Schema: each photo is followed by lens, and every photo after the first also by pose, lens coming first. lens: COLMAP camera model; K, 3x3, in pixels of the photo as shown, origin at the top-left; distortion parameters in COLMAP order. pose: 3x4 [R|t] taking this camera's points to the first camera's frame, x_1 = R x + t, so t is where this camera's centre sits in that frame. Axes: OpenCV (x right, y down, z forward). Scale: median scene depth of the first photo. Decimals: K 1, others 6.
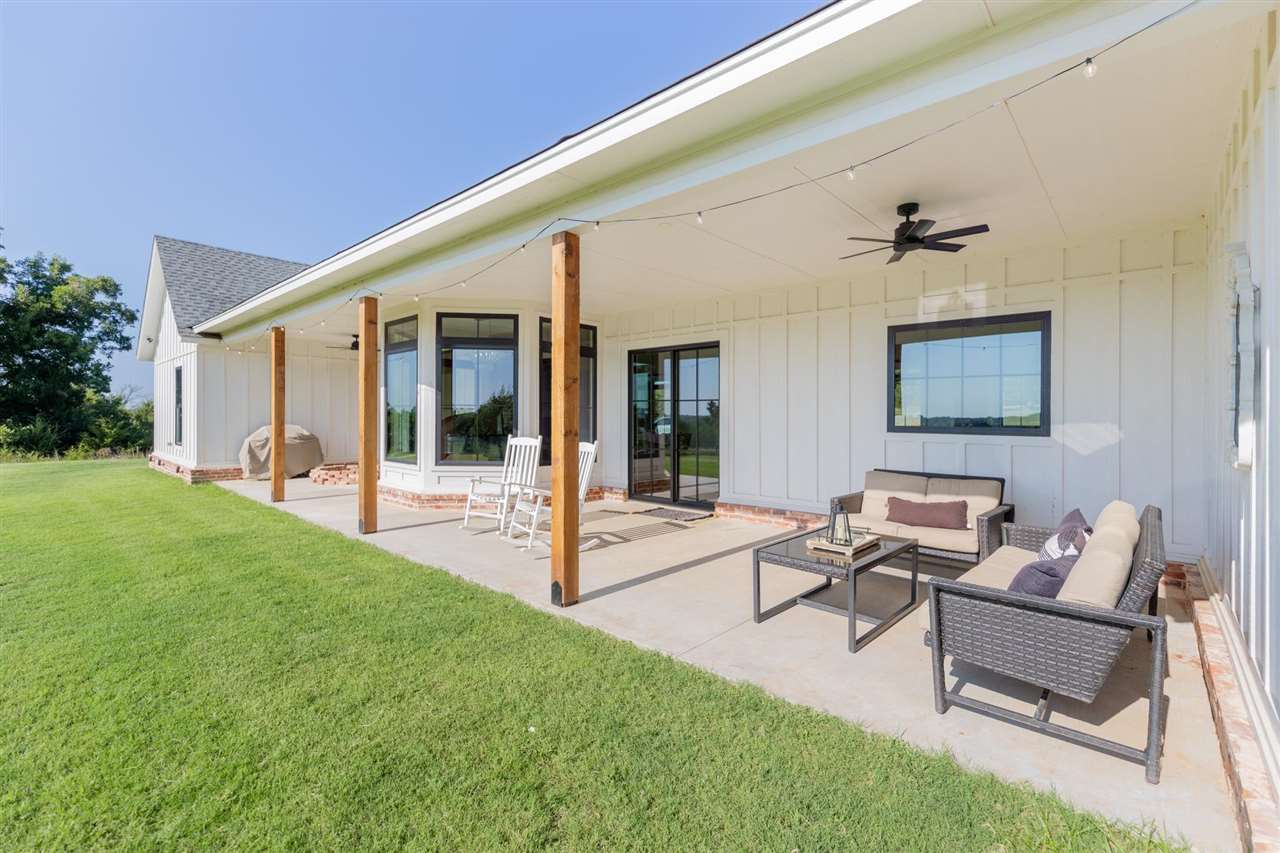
lens RADIAL K [[559.9, 0, 640.0], [0, 559.9, 426.5], [0, 0, 1]] dist [-0.000235, -0.000030]
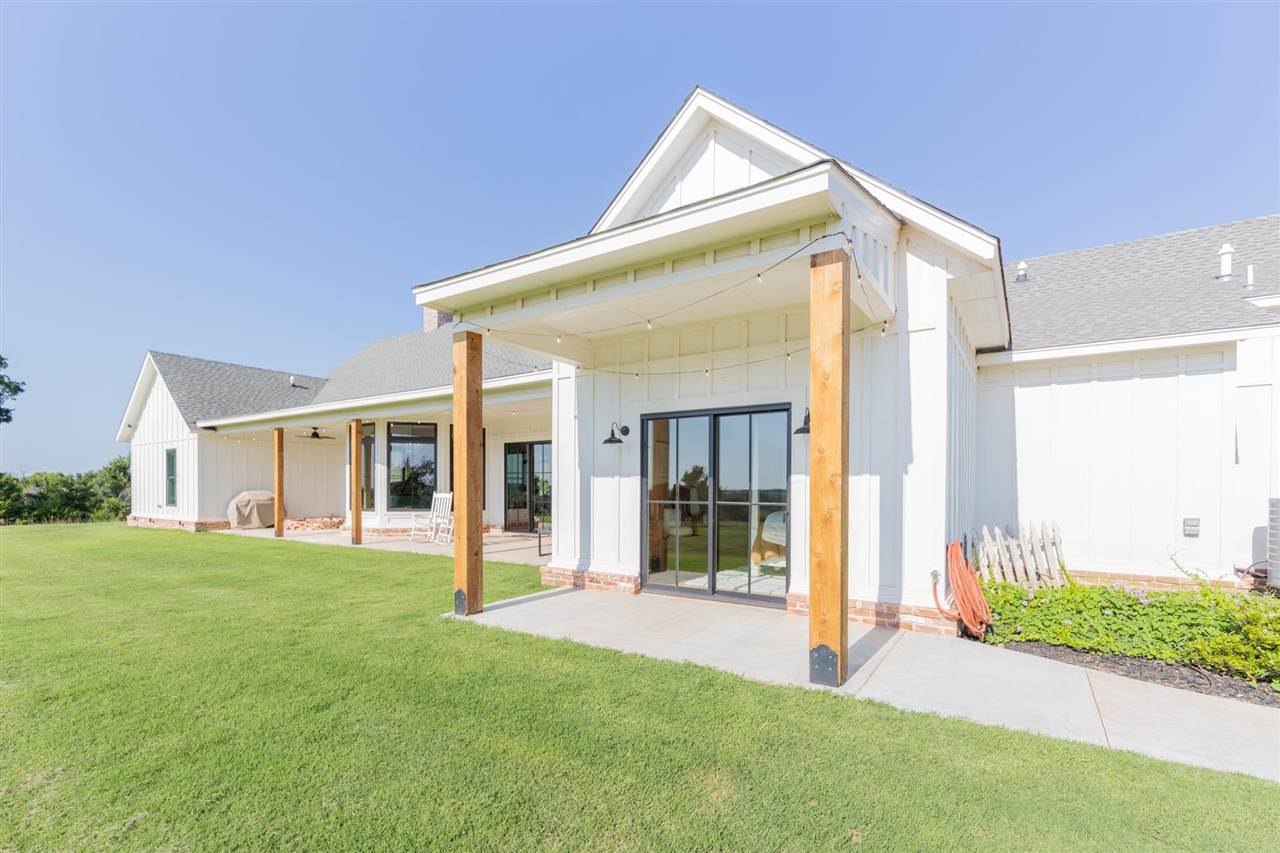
lens RADIAL K [[579.4, 0, 634.9], [0, 579.4, 482.0], [0, 0, 1]] dist [0.017885, 0.000302]
pose [[0.989236, -0.005919, 0.146210, 0.093305], [0.009735, 0.999630, -0.025397, 0.024108], [-0.146005, 0.026547, 0.988928, -0.653170]]
